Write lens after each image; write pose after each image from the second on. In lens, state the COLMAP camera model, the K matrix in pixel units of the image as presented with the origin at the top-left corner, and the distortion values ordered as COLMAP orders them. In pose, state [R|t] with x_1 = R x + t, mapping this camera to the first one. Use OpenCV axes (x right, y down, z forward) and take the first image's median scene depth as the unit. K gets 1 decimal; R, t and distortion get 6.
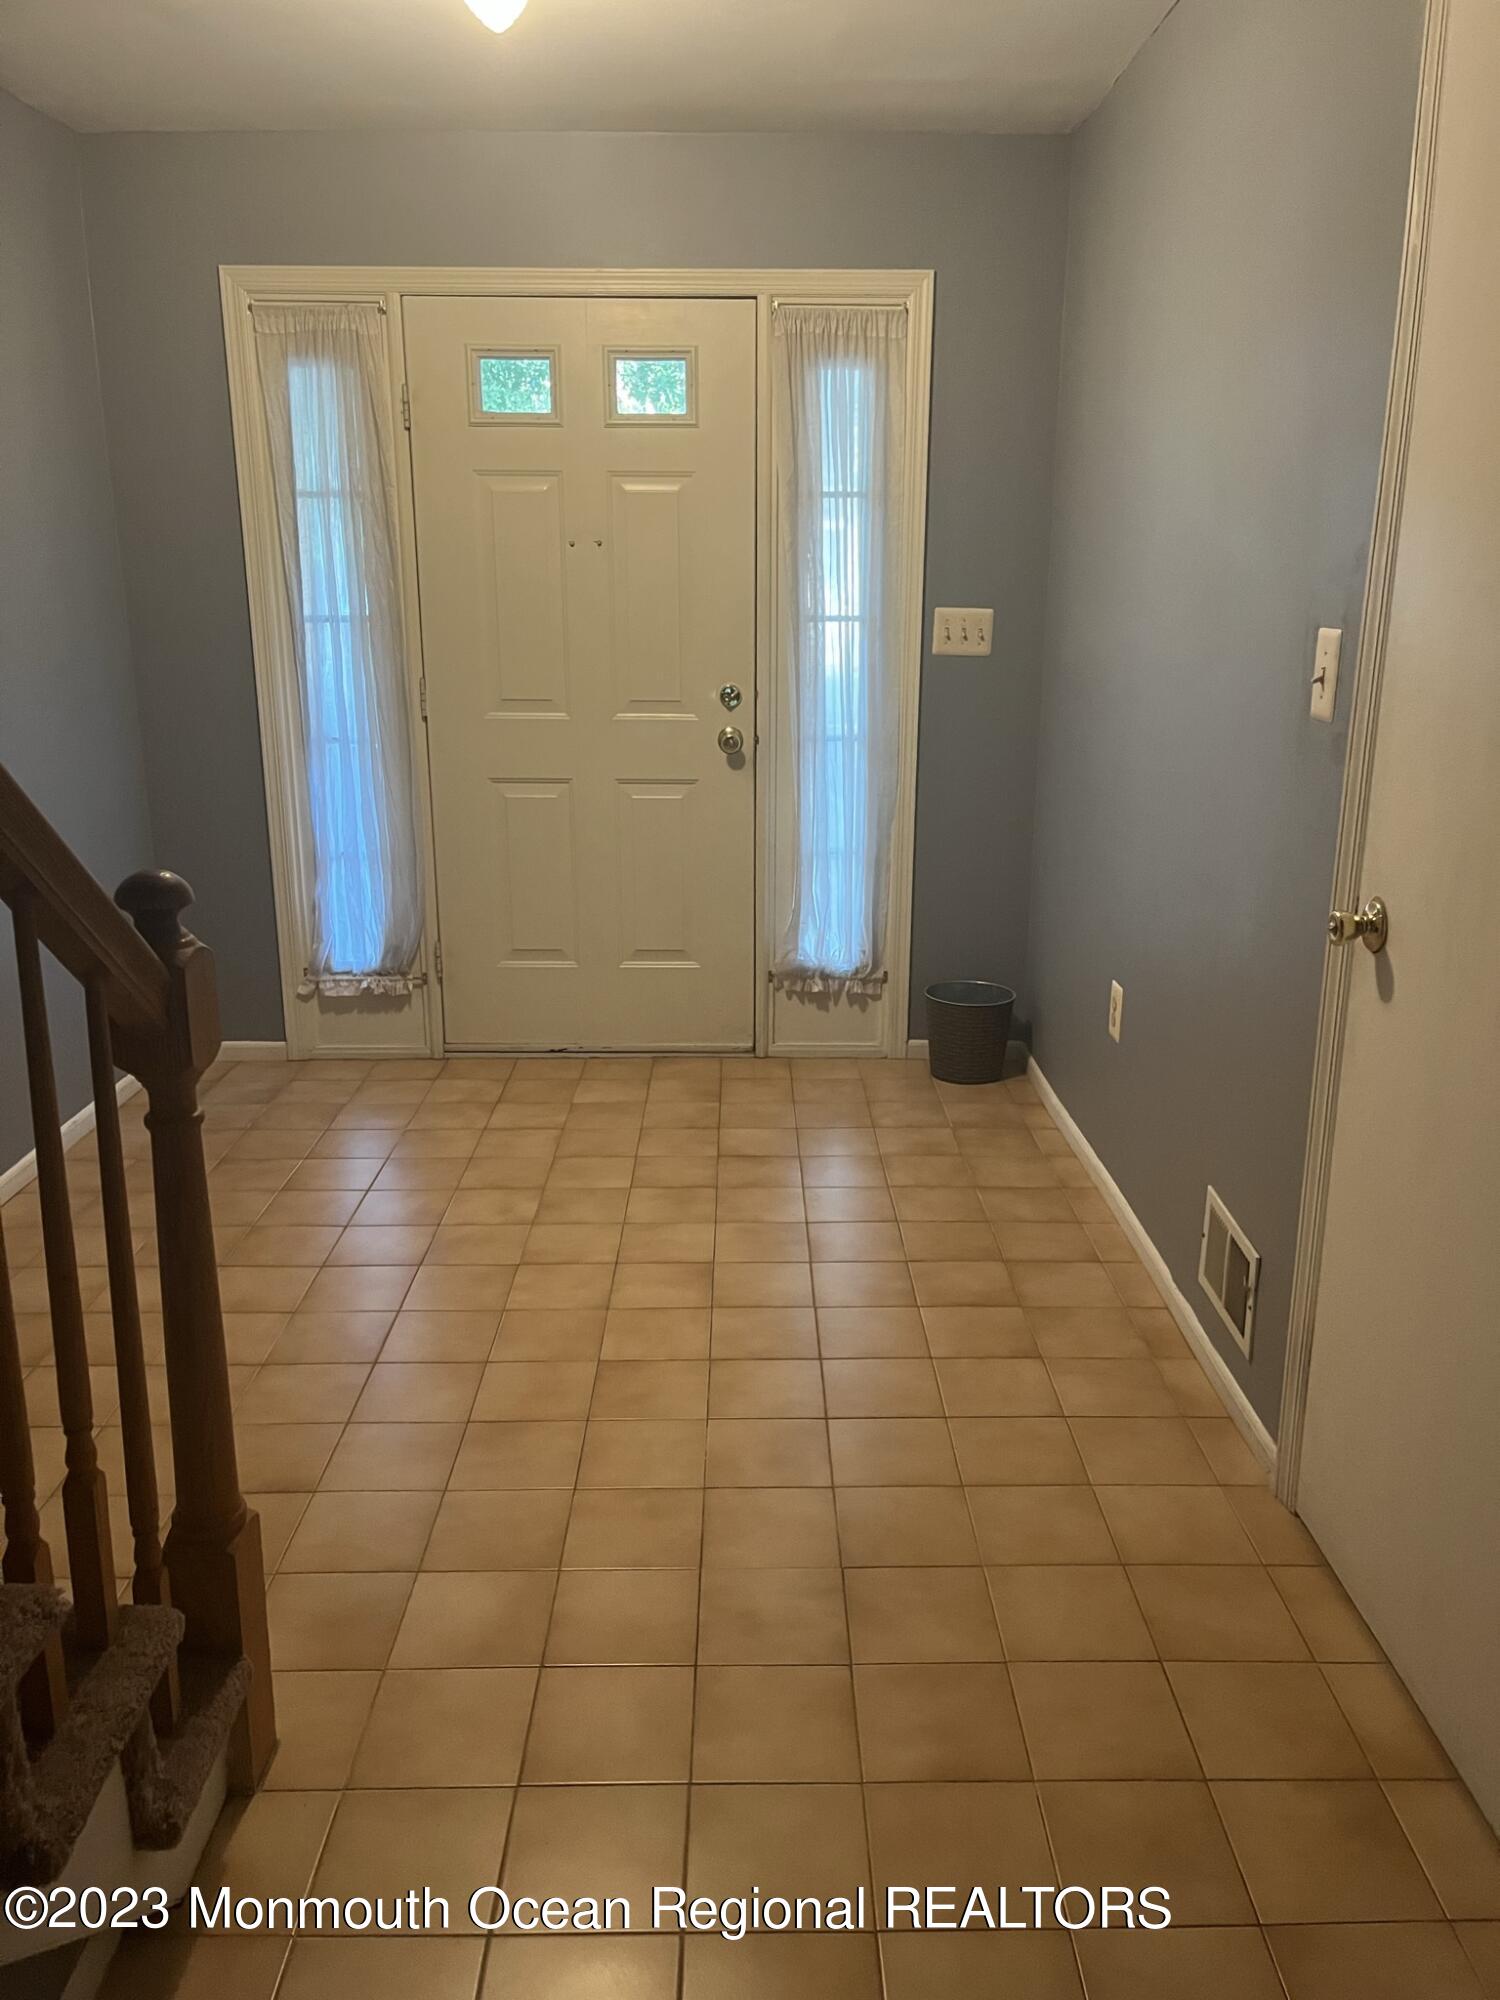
lens RADIAL K [[1514.6, 0, 777.3], [0, 1514.6, 986.8], [0, 0, 1]] dist [0.024085, -0.008091]
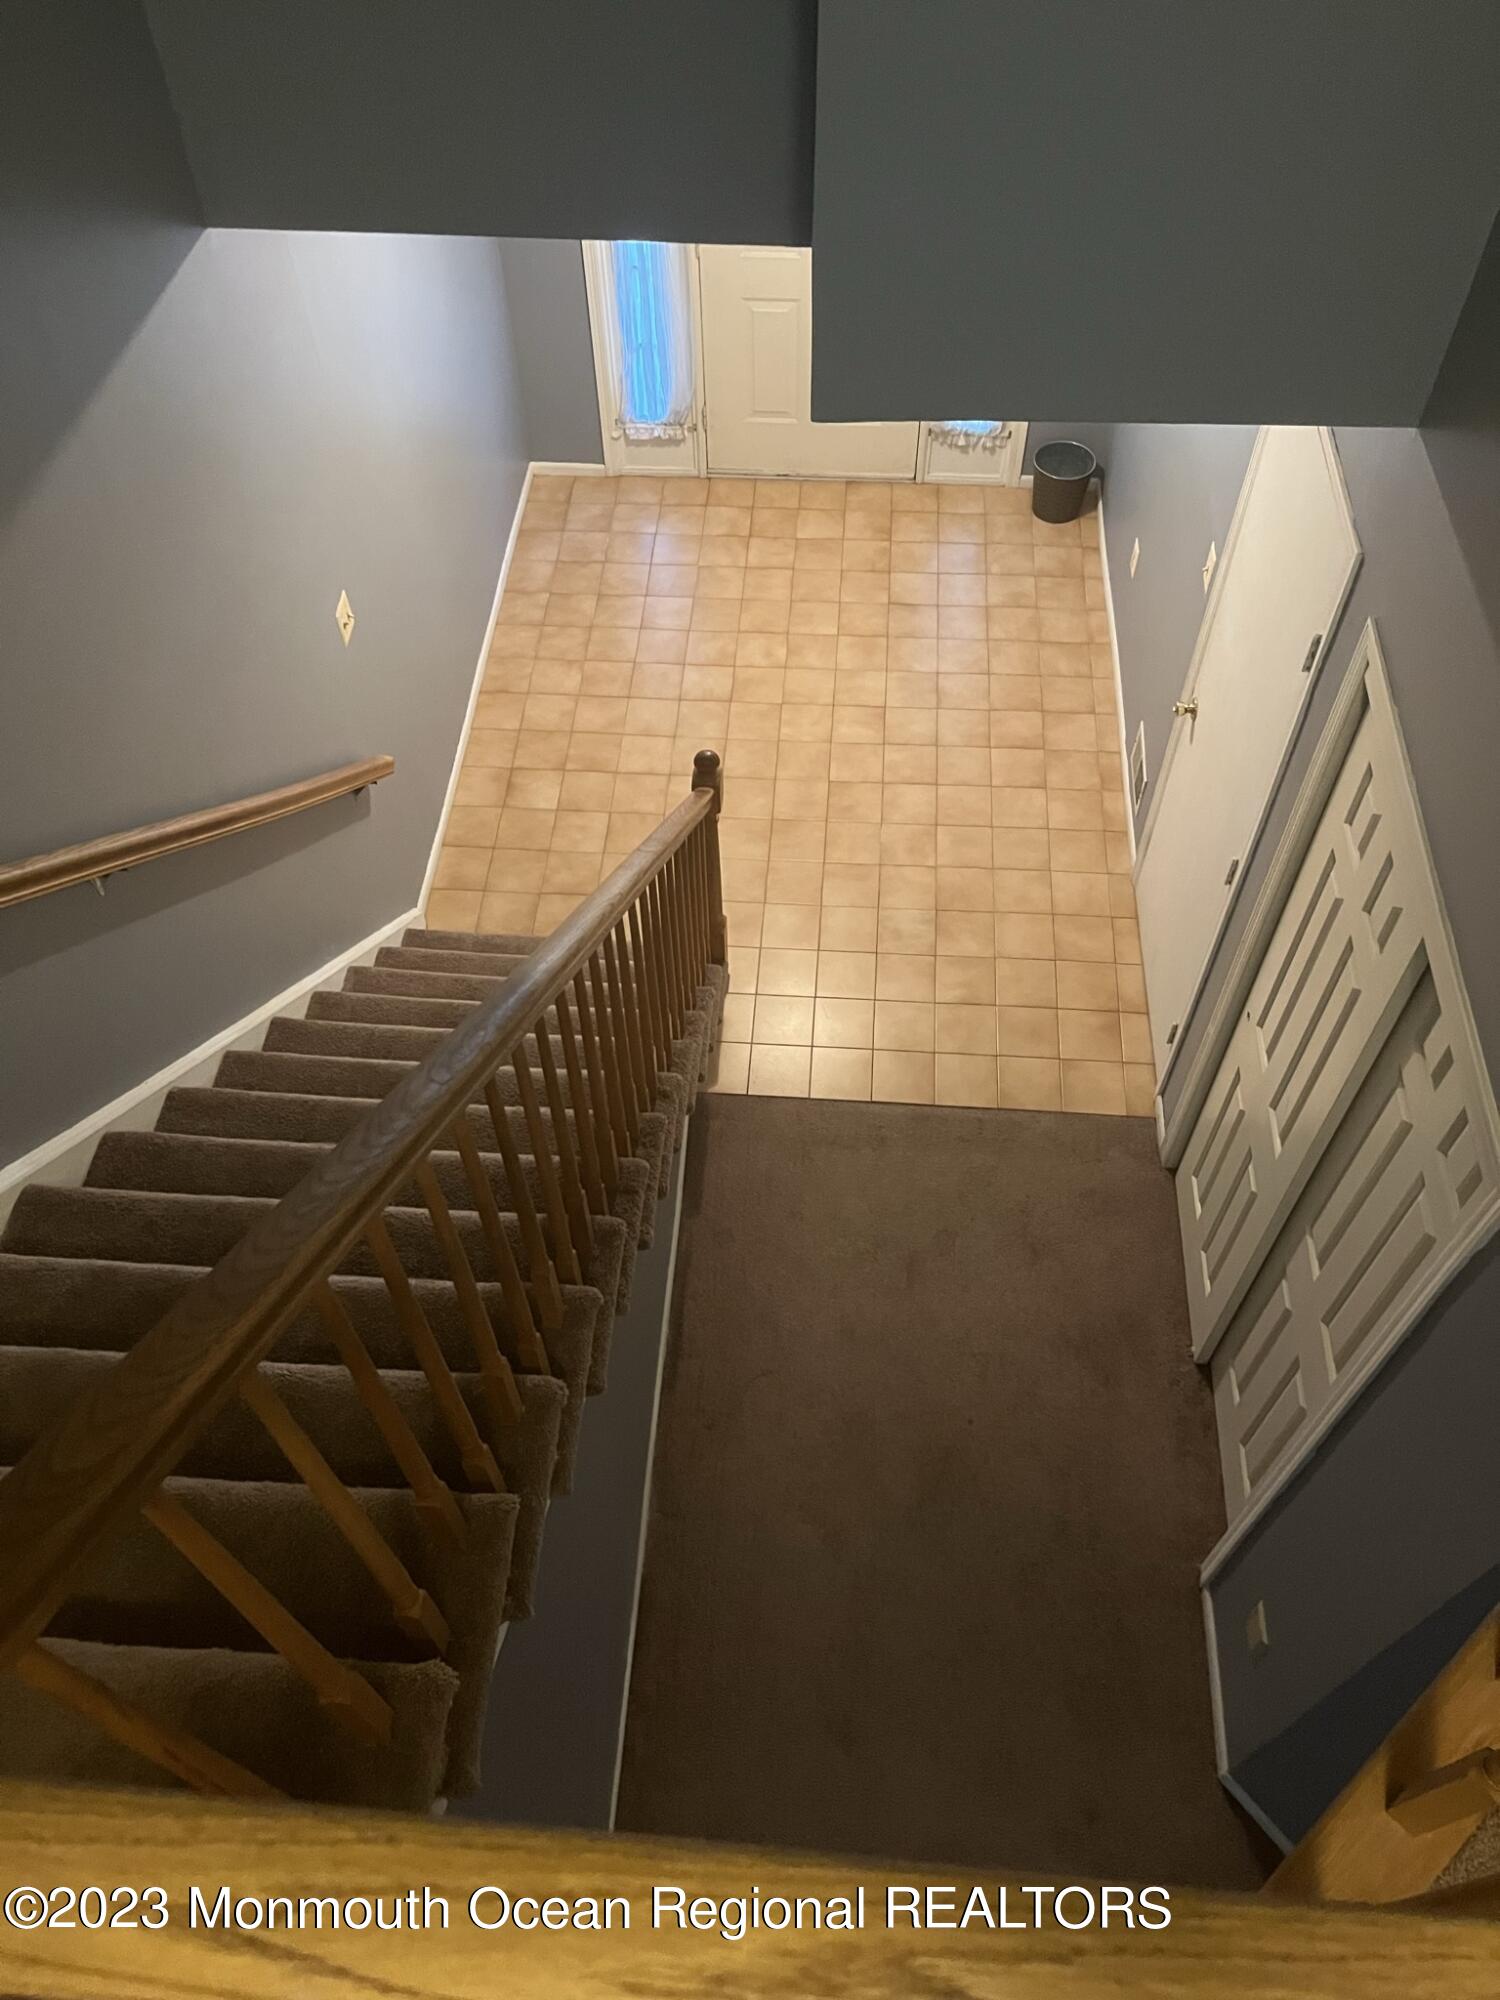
lens RADIAL K [[1514.6, 0, 754.7], [0, 1514.6, 1000.8], [0, 0, 1]] dist [0.024085, -0.008091]
pose [[0.995172, 0.067820, -0.070950, -0.039580], [-0.008345, 0.778721, 0.627315, -0.627186], [0.097795, -0.623694, 0.775527, -0.615040]]
